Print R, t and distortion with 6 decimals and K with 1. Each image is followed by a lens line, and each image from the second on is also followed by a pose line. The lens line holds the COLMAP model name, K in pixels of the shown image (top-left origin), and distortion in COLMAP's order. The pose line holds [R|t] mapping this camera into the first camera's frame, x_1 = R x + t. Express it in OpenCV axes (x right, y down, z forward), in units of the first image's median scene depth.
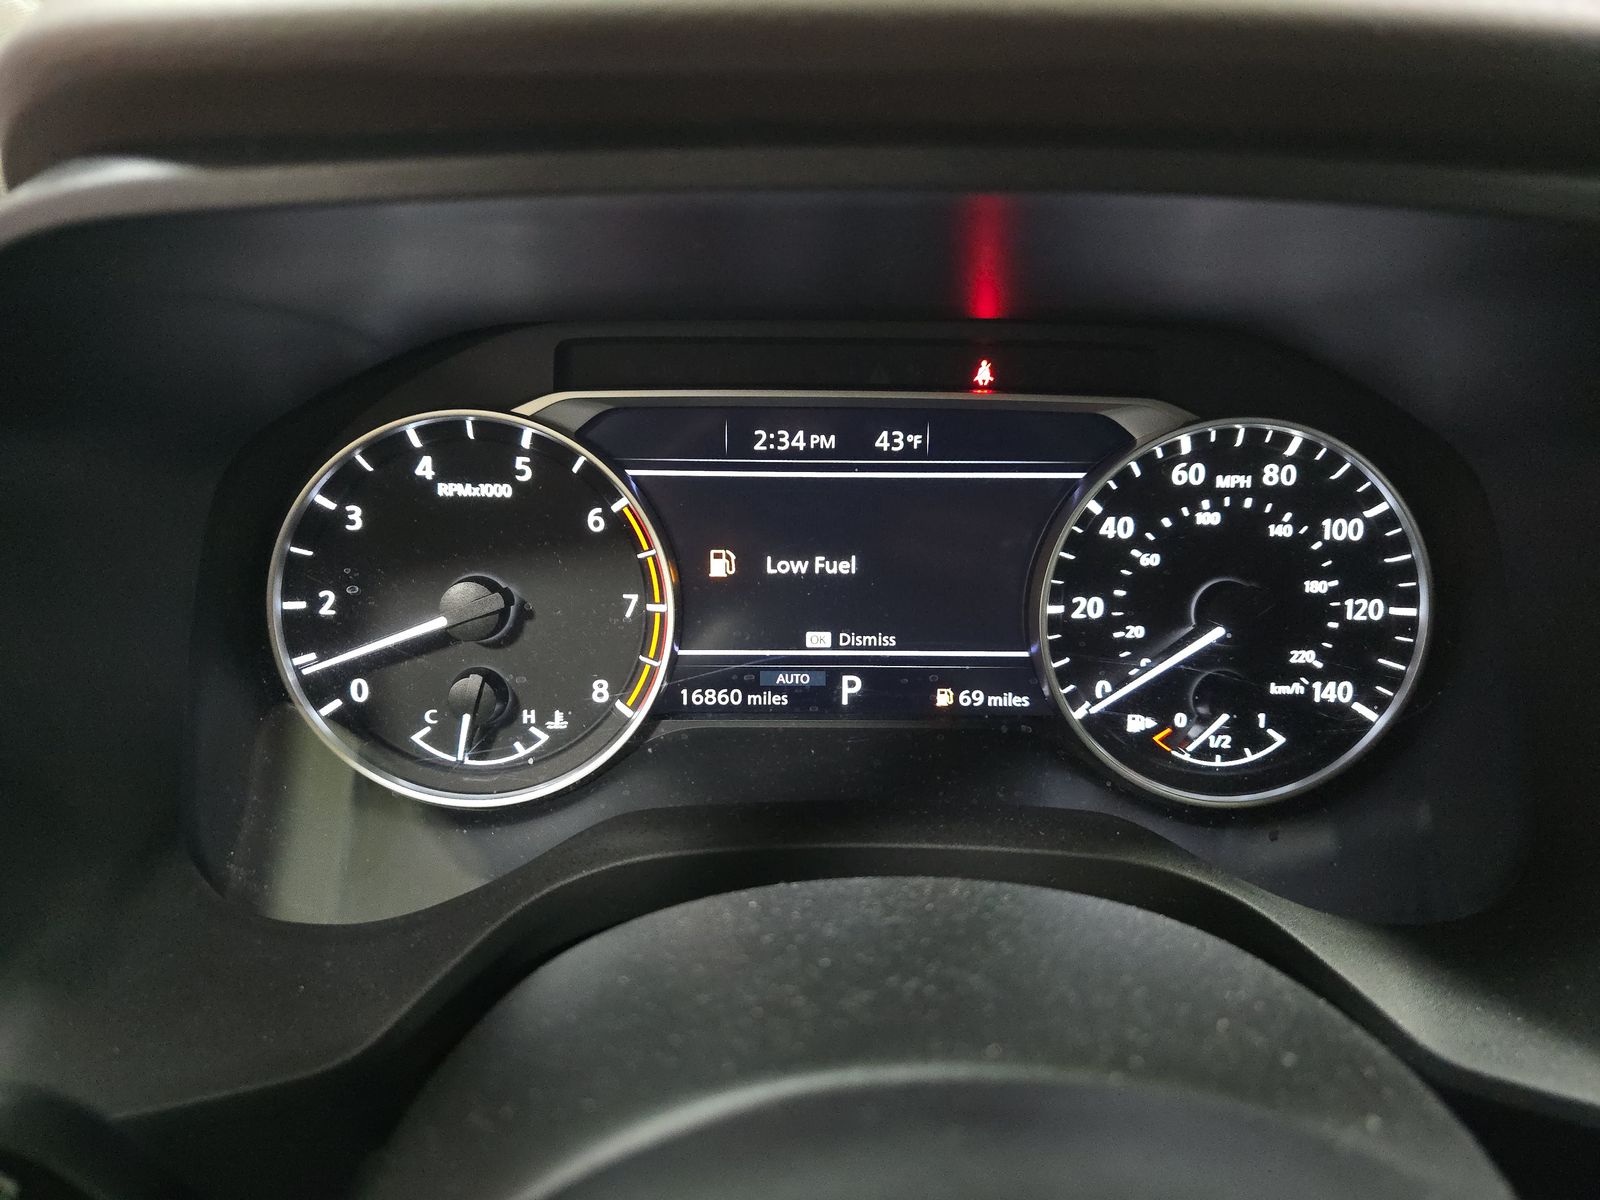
lens RADIAL K [[1066.6, 0, 800.0], [0, 1066.6, 600.0], [0, 0, 1]] dist [-0.002718, -0.020450]
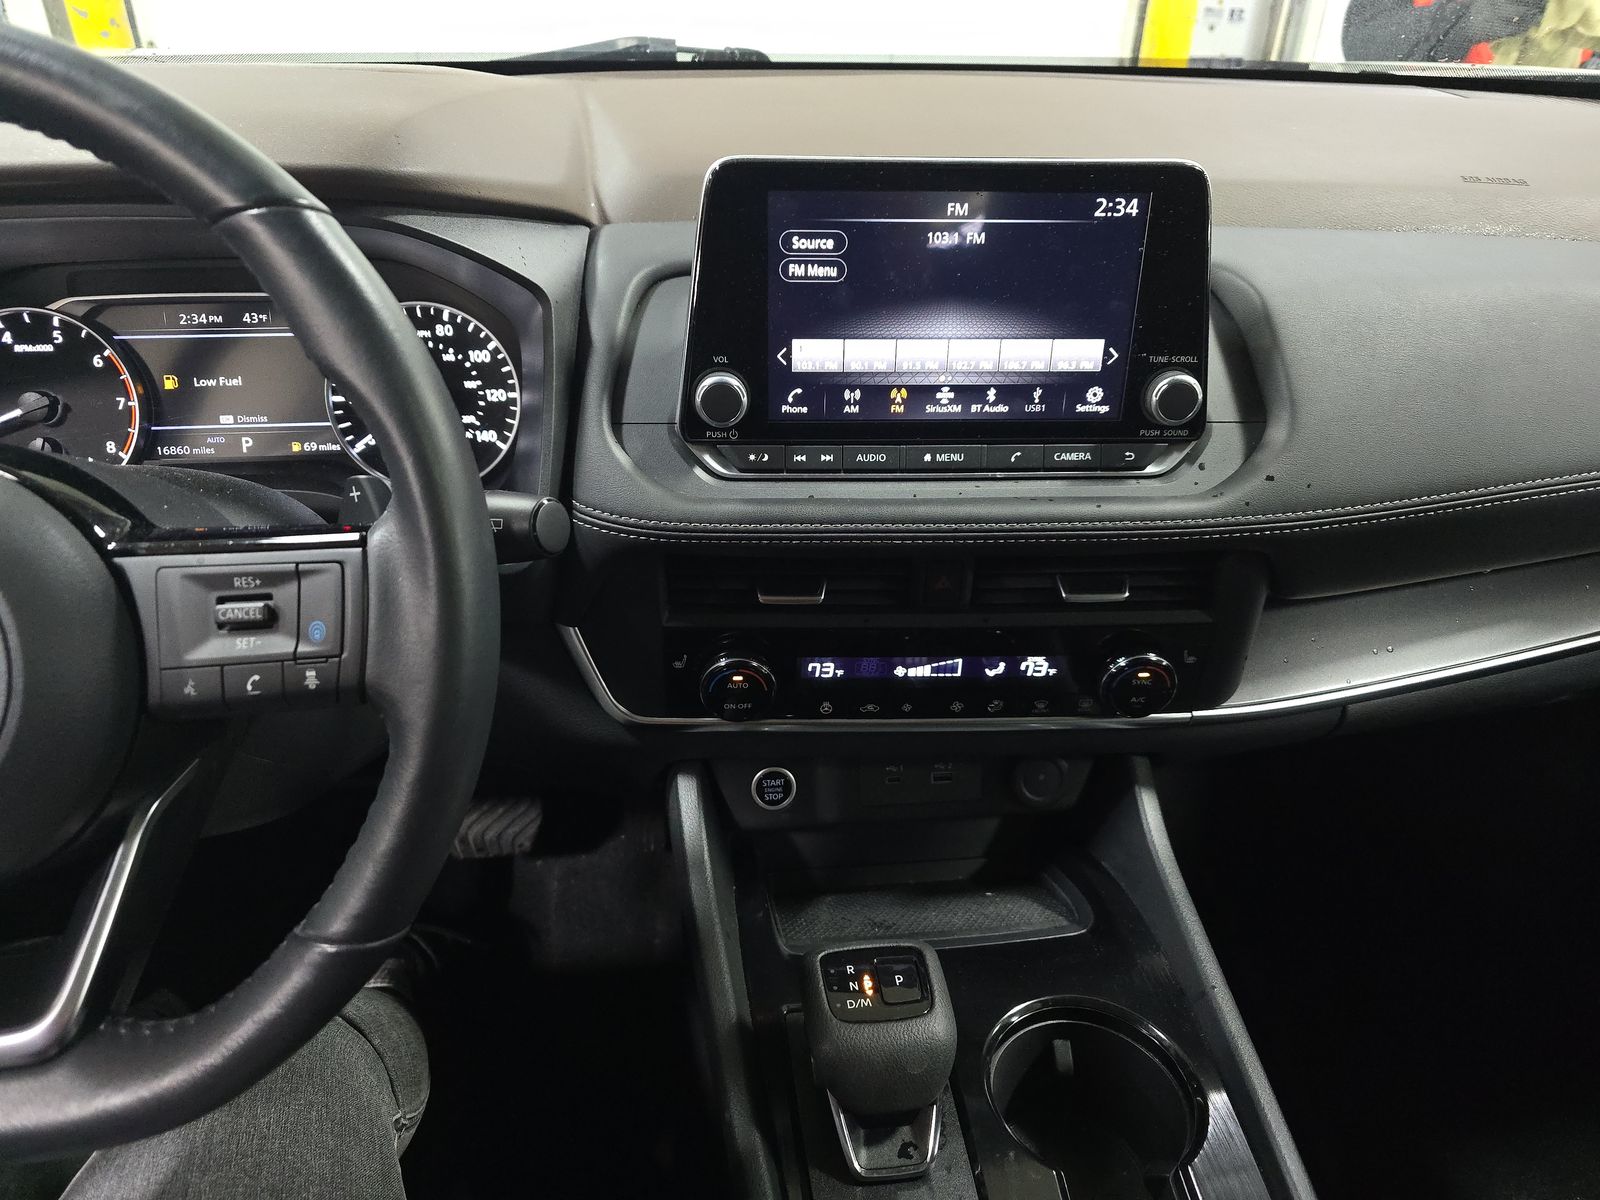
lens RADIAL K [[1061.3, 0, 800.0], [0, 1061.3, 600.0], [0, 0, 1]] dist [0.068905, -0.100948]
pose [[0.993176, -0.051892, 0.104447, 0.892991], [0.044833, 0.996620, 0.068837, 0.295759], [-0.107666, -0.063685, 0.992145, -1.190025]]
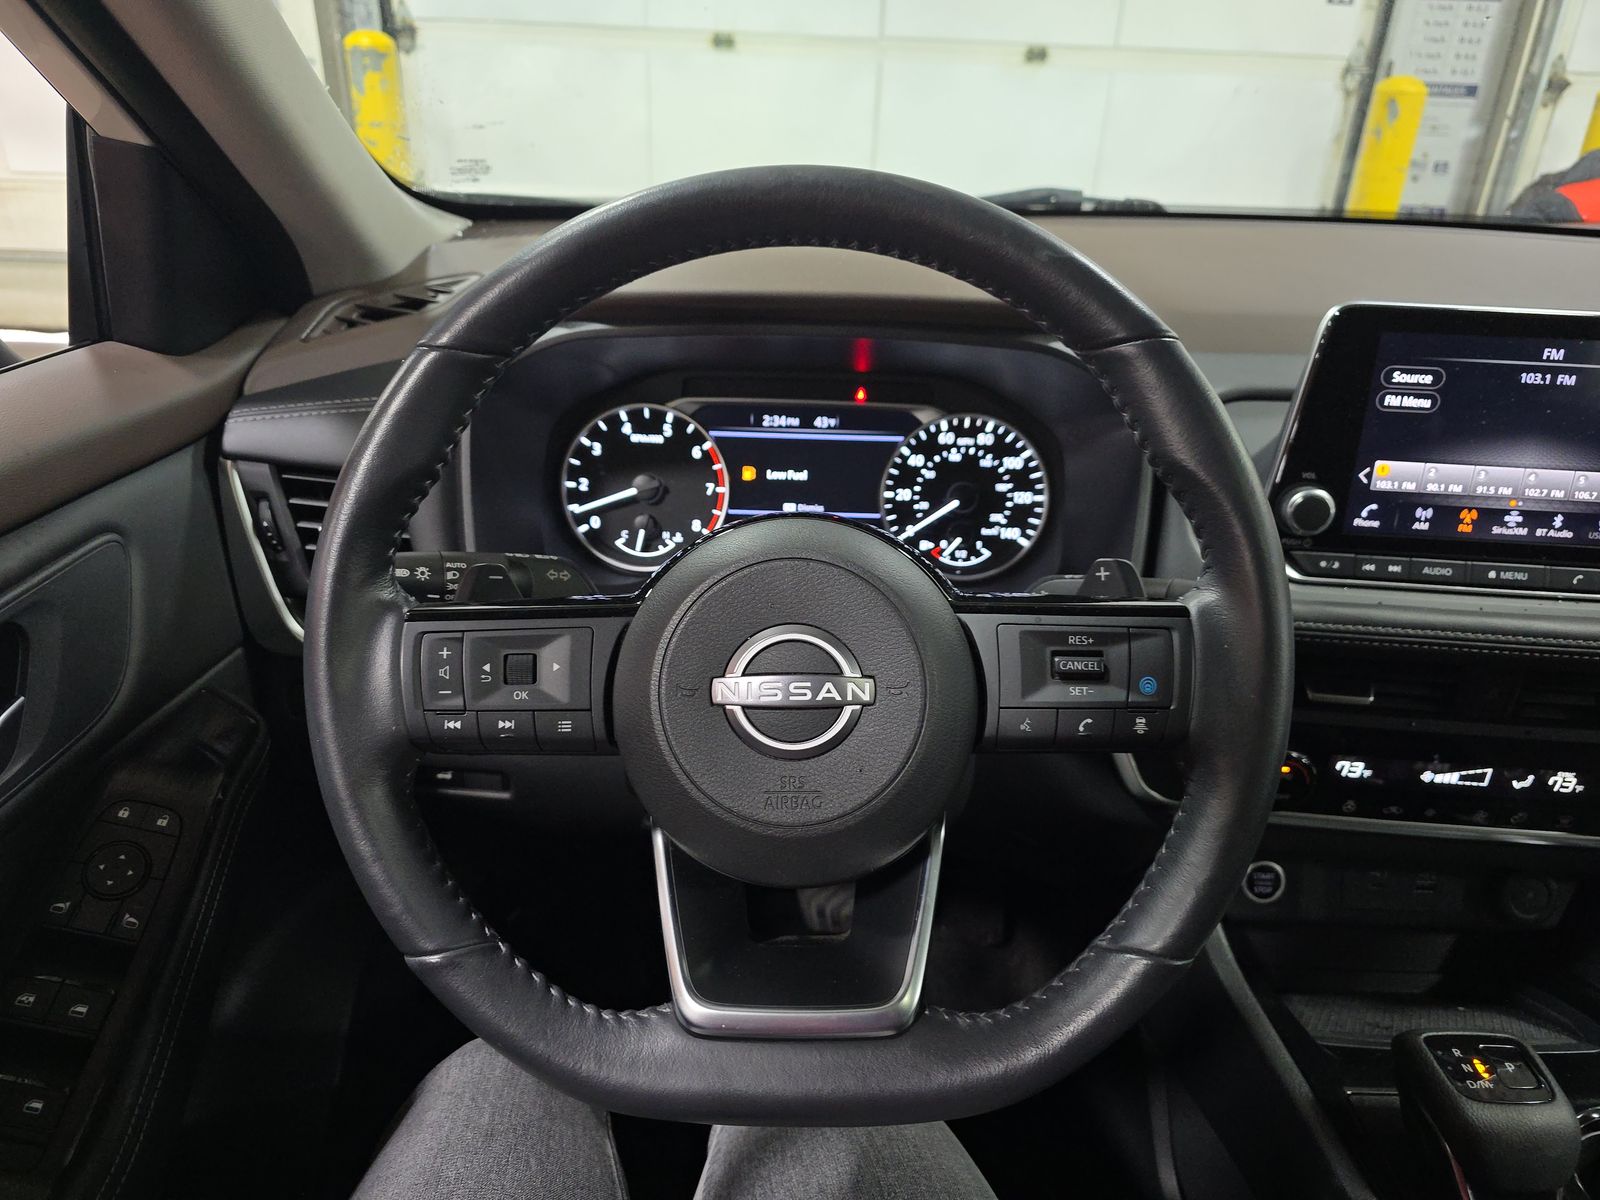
lens RADIAL K [[1066.6, 0, 800.0], [0, 1066.6, 600.0], [0, 0, 1]] dist [-0.002718, -0.020450]
pose [[0.999508, 0.023016, -0.021300, 0.097408], [-0.023833, 0.998958, -0.038917, 0.339540], [0.020382, 0.039405, 0.999015, -1.354732]]
